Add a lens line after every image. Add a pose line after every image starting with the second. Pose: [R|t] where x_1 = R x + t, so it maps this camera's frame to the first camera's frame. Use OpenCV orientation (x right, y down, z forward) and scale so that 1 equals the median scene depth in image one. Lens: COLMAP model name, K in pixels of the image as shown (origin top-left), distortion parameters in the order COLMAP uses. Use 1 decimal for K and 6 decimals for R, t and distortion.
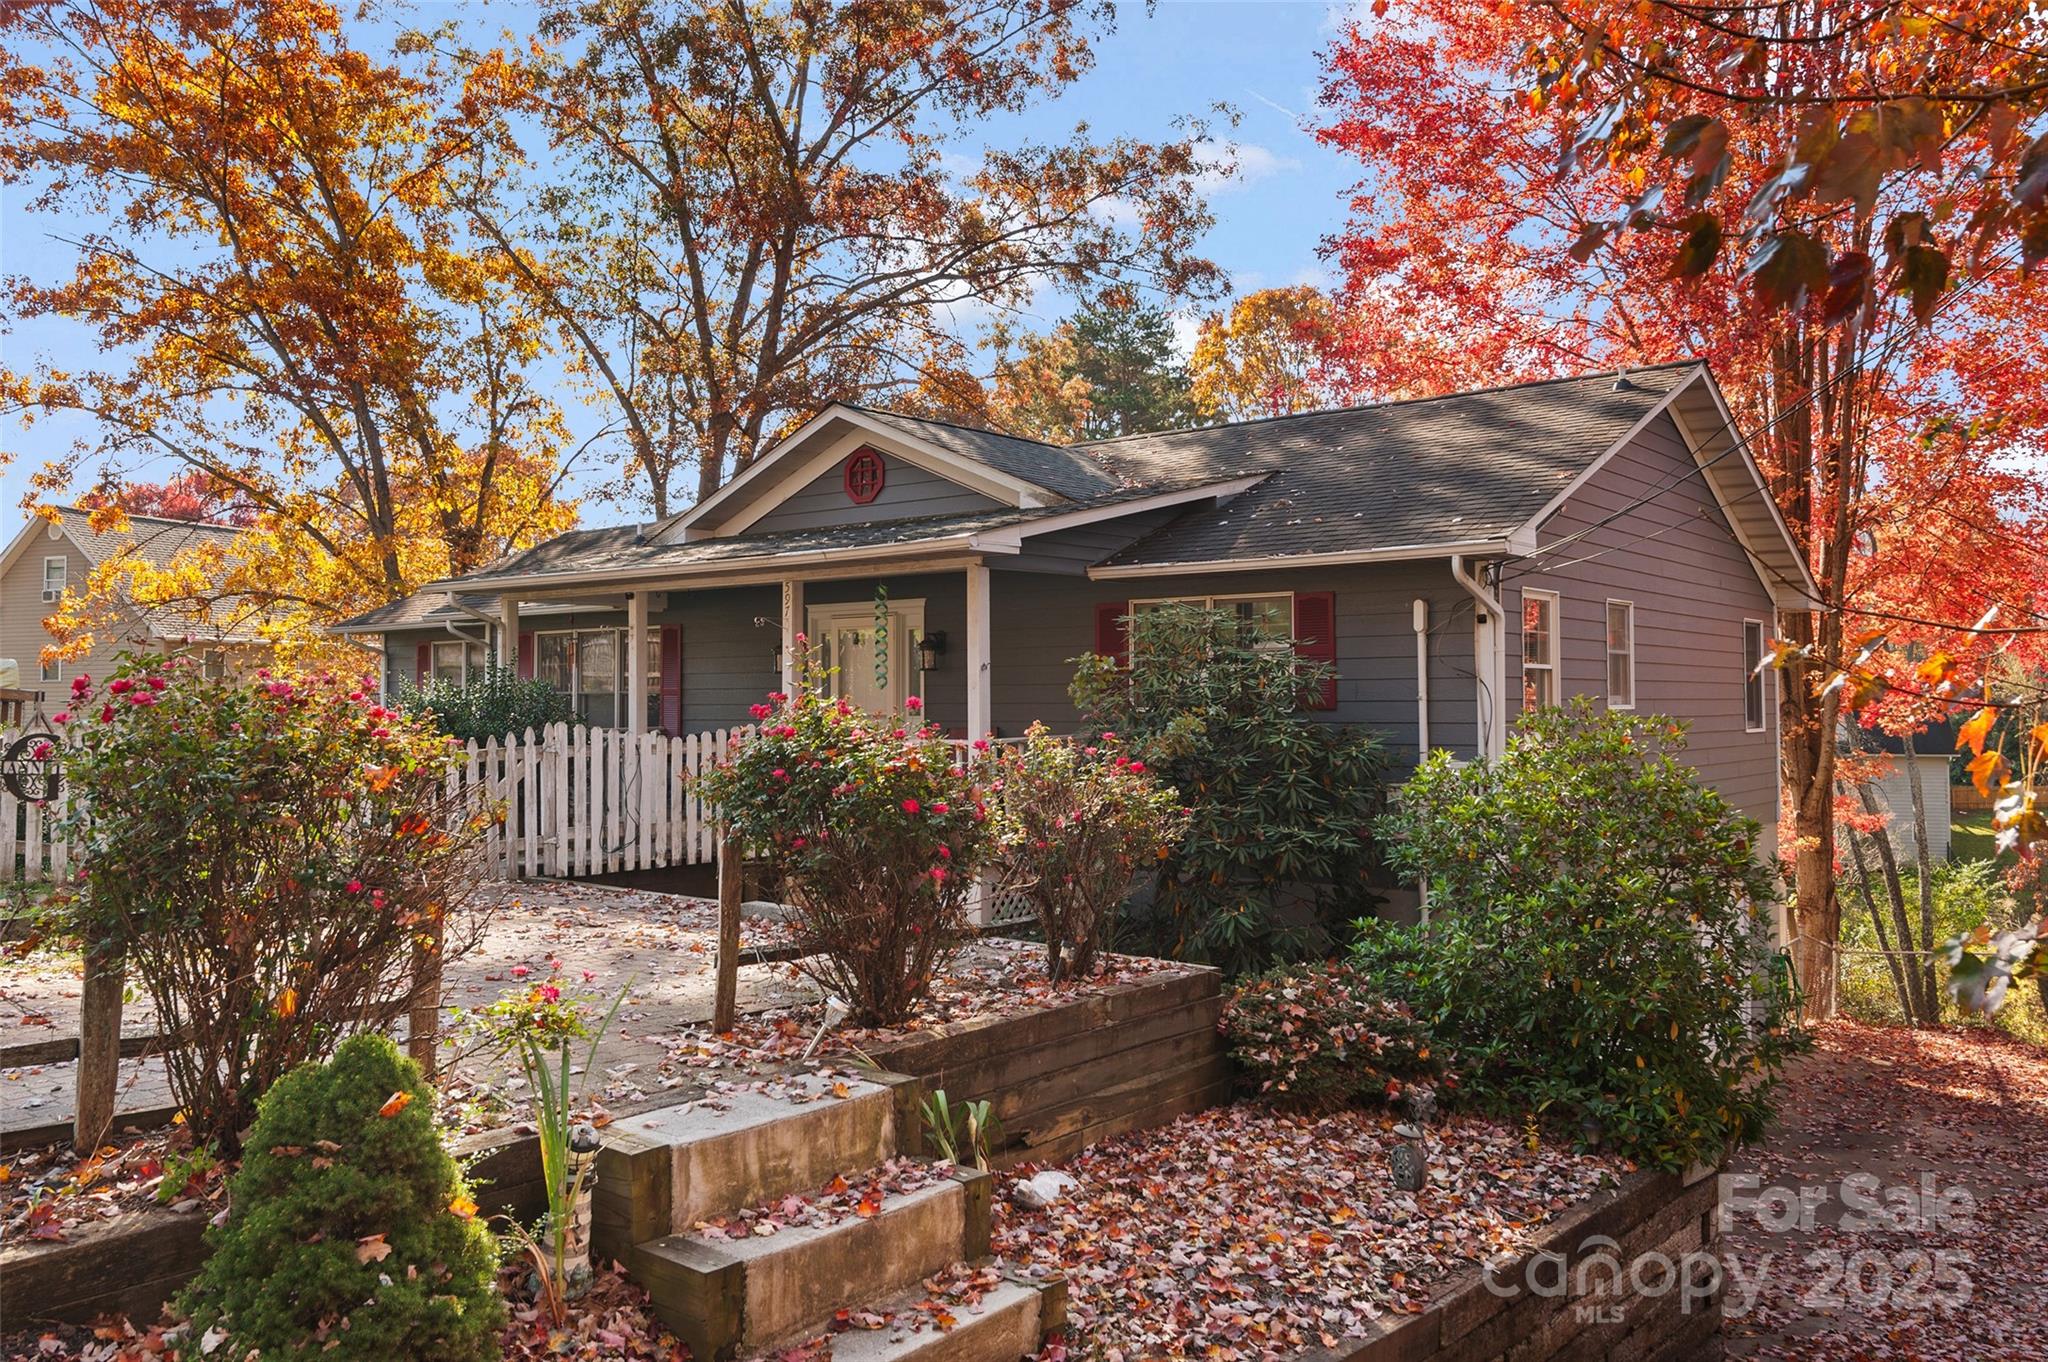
lens RADIAL K [[1608.9, 0, 1023.0], [0, 1608.9, 677.2], [0, 0, 1]] dist [-0.003495, 0.000505]
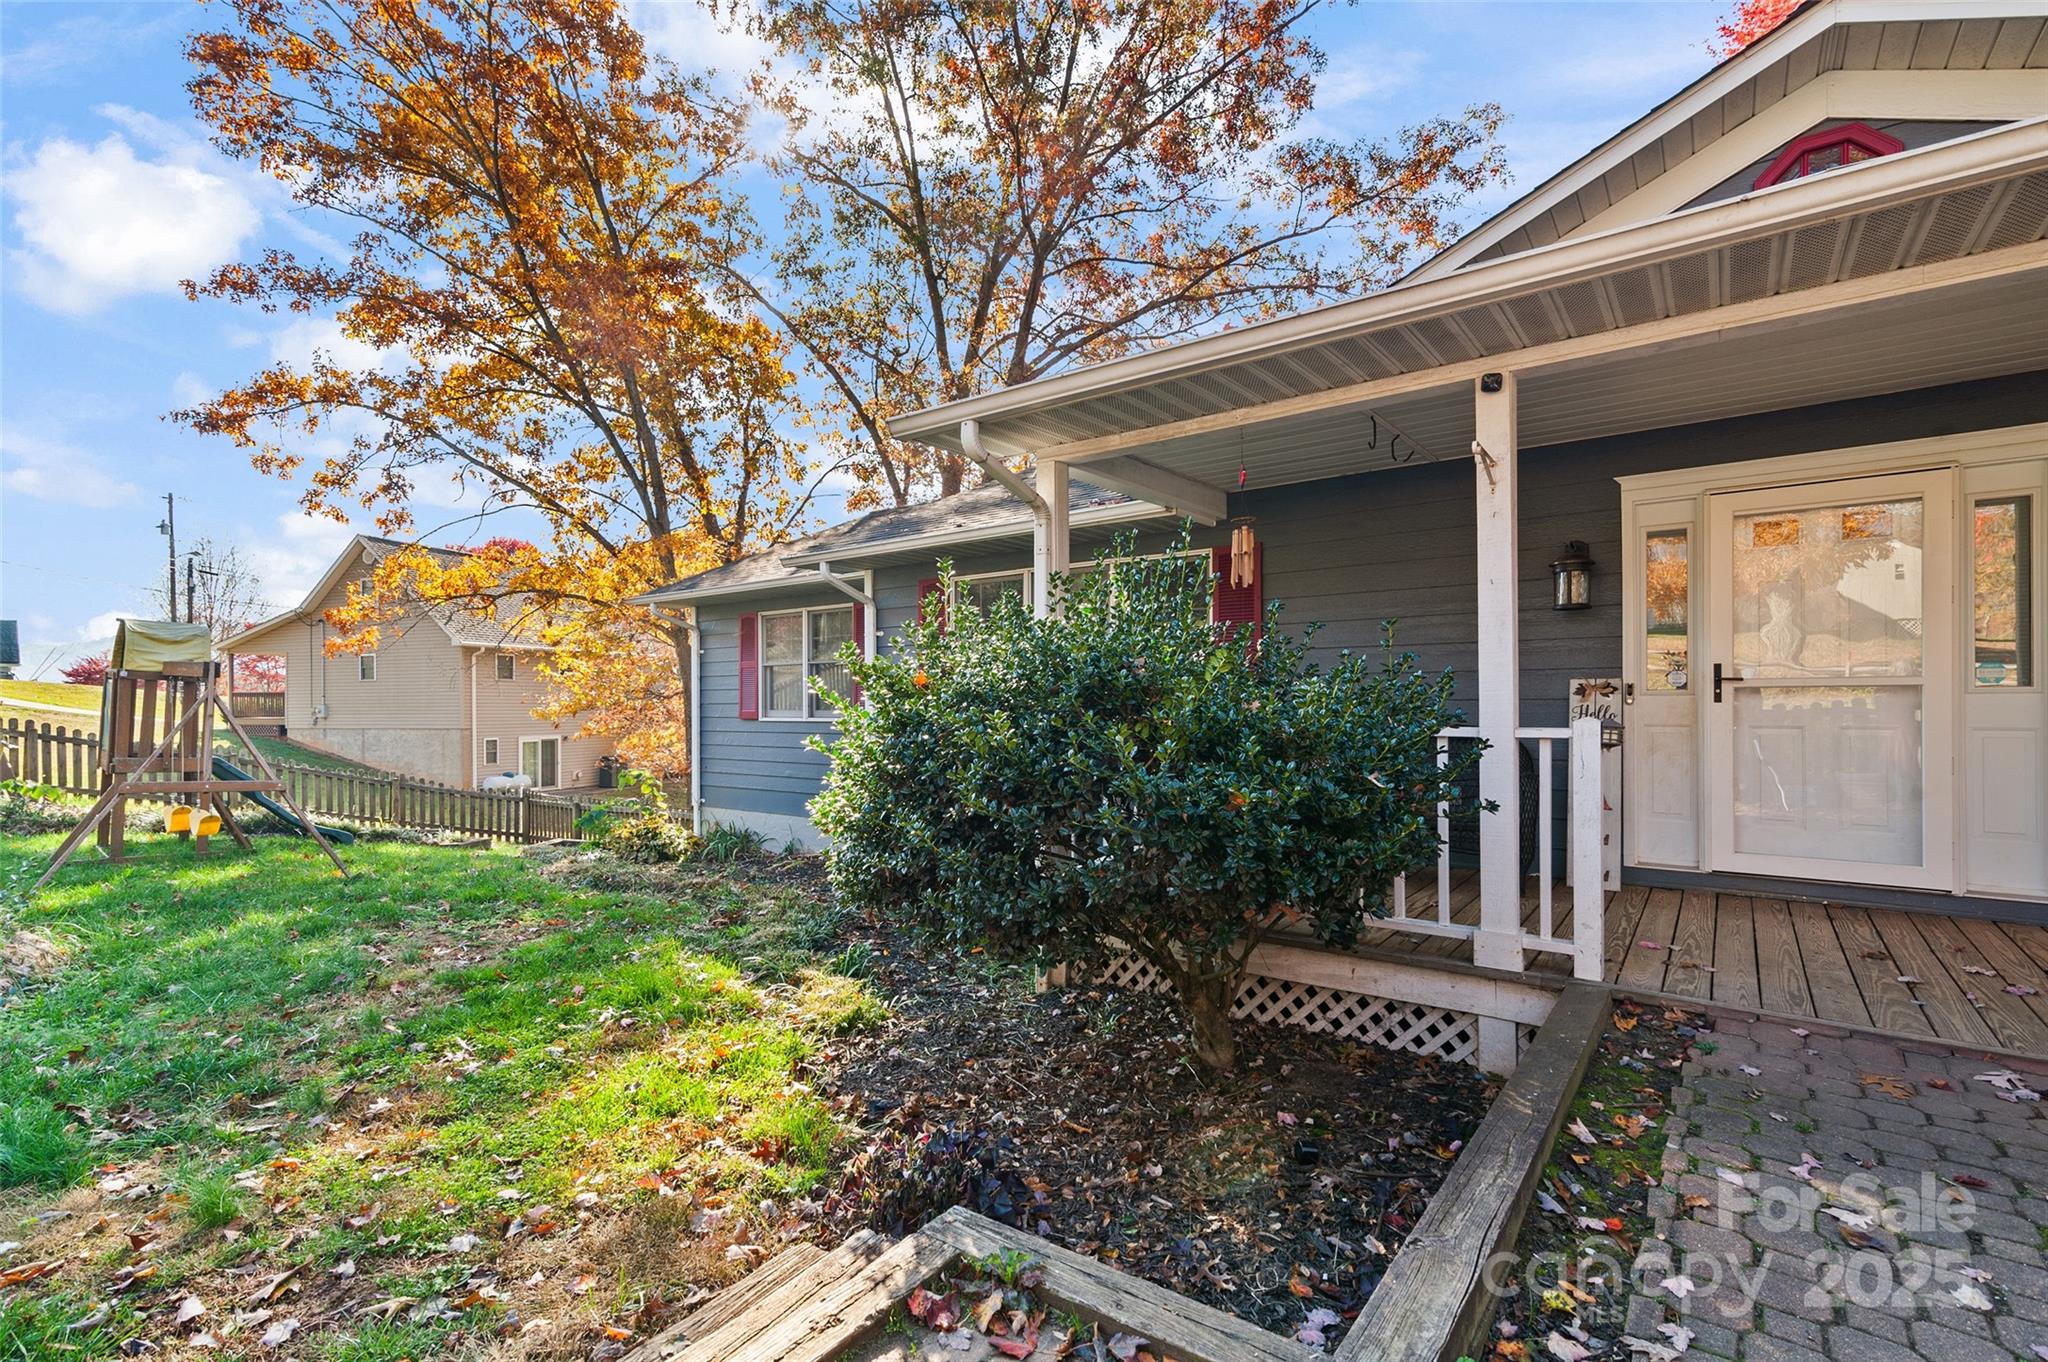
lens RADIAL K [[932.8, 0, 1026.1], [0, 932.8, 696.5], [0, 0, 1]] dist [0.018287, 0.000143]
pose [[0.999486, -0.007809, 0.031086, -0.177503], [0.007495, 0.999920, 0.010216, 0.014801], [-0.031163, -0.009978, 0.999465, 0.374717]]
